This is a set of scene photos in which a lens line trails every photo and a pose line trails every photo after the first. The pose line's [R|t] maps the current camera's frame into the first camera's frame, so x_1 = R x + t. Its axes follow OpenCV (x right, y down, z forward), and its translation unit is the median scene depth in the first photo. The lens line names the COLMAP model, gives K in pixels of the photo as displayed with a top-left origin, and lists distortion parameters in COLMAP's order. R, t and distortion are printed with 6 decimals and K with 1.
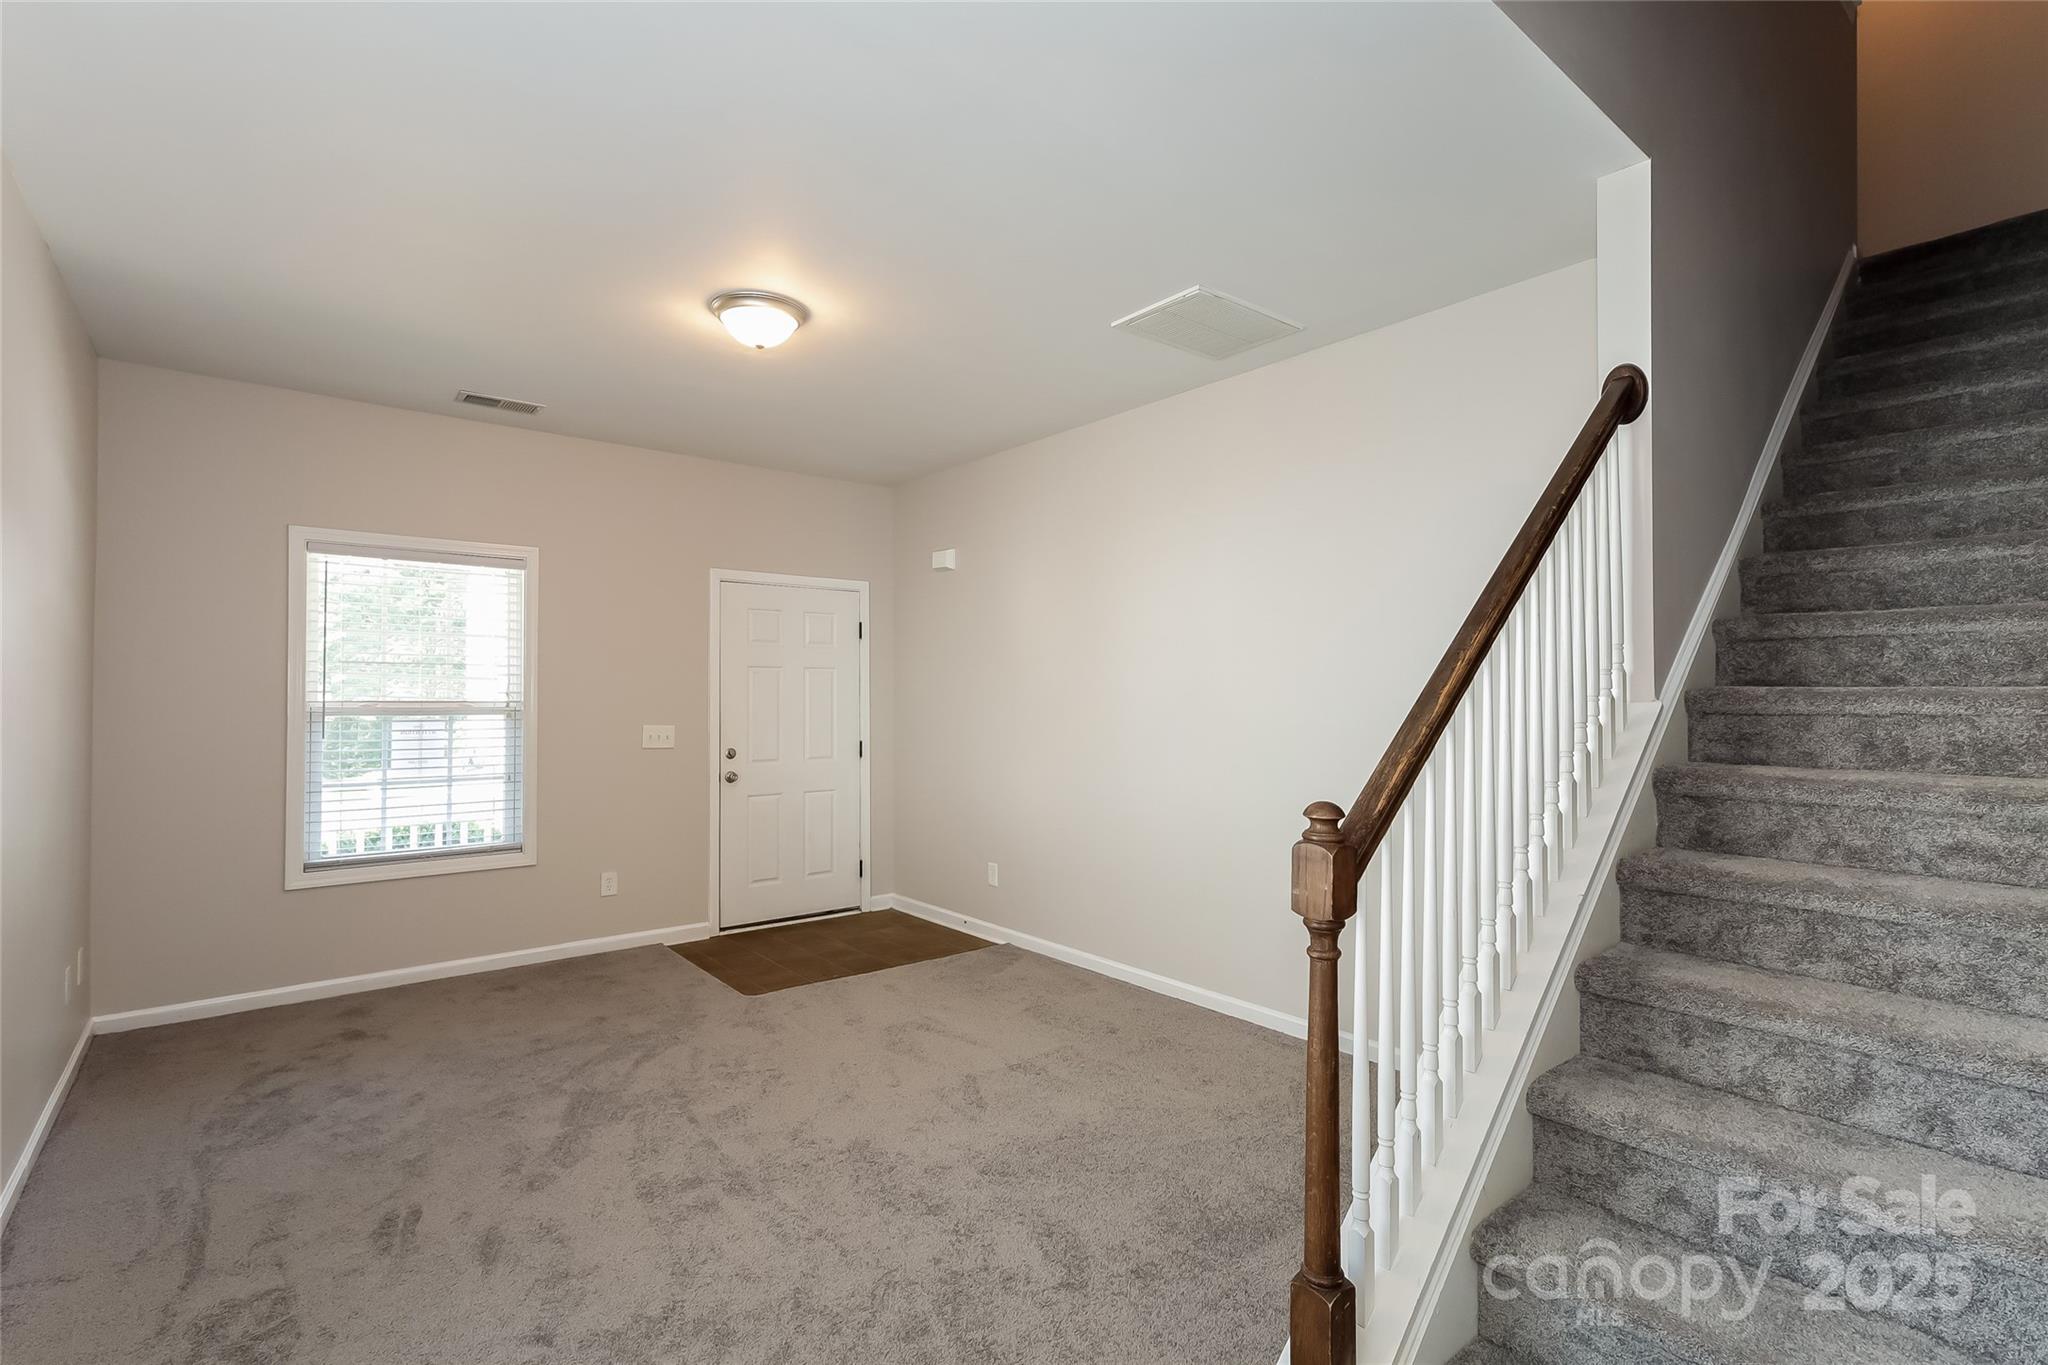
lens RADIAL K [[962.1, 0, 1059.5], [0, 962.1, 670.8], [0, 0, 1]] dist [0.001148, -0.002888]
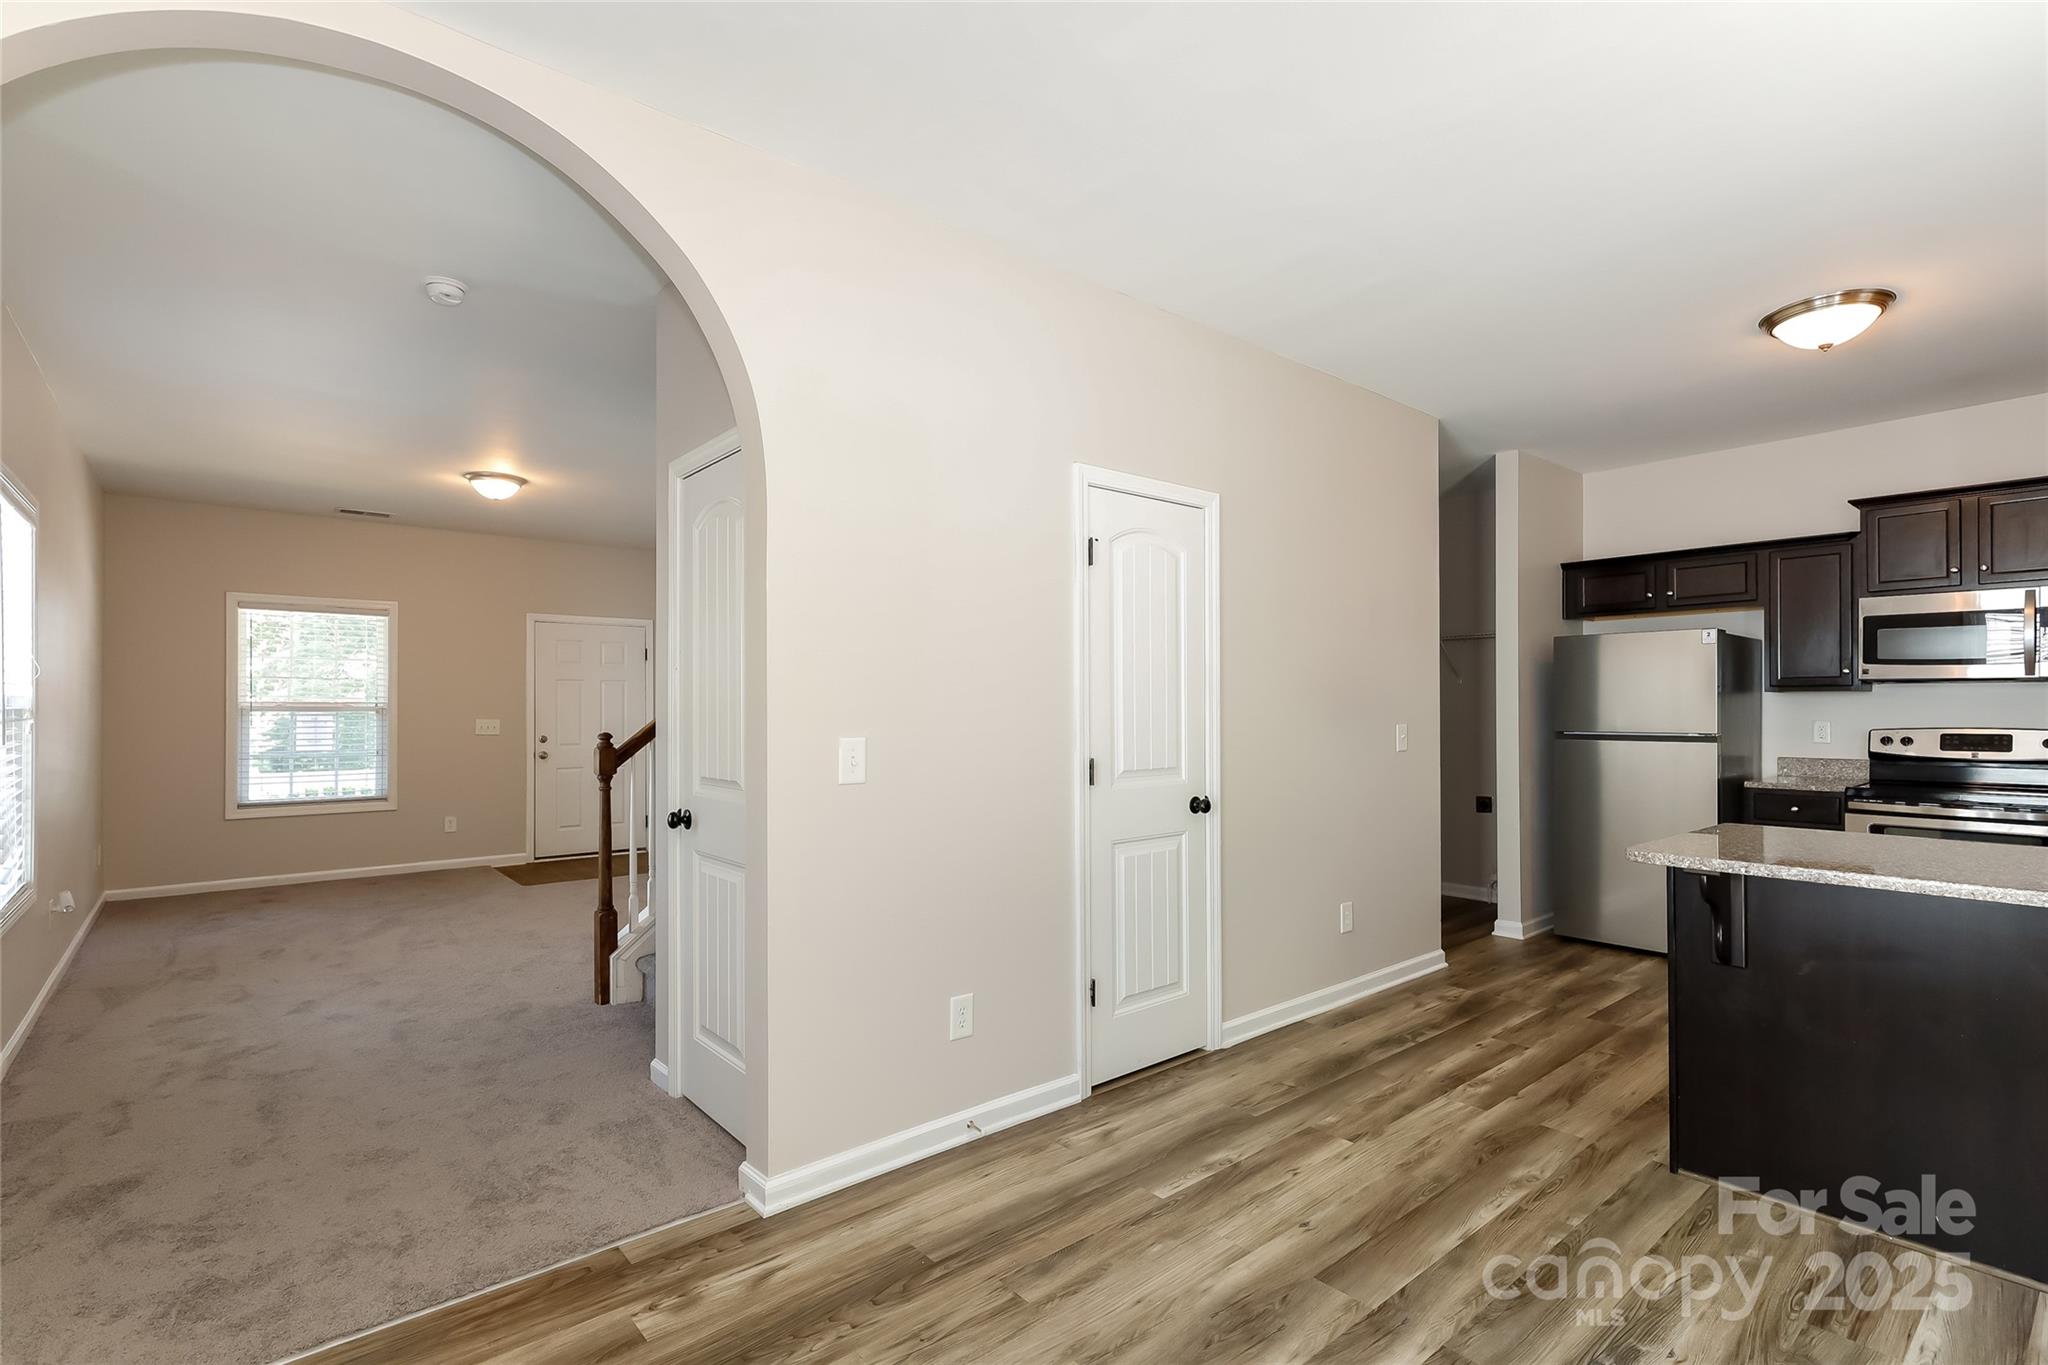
lens RADIAL K [[962.1, 0, 1086.7], [0, 962.1, 688.5], [0, 0, 1]] dist [0.001148, -0.002888]
pose [[0.999334, -0.000524, 0.036478, 0.529696], [0.000255, 0.999973, 0.007359, -0.002126], [-0.036481, -0.007345, 0.999307, -0.604293]]
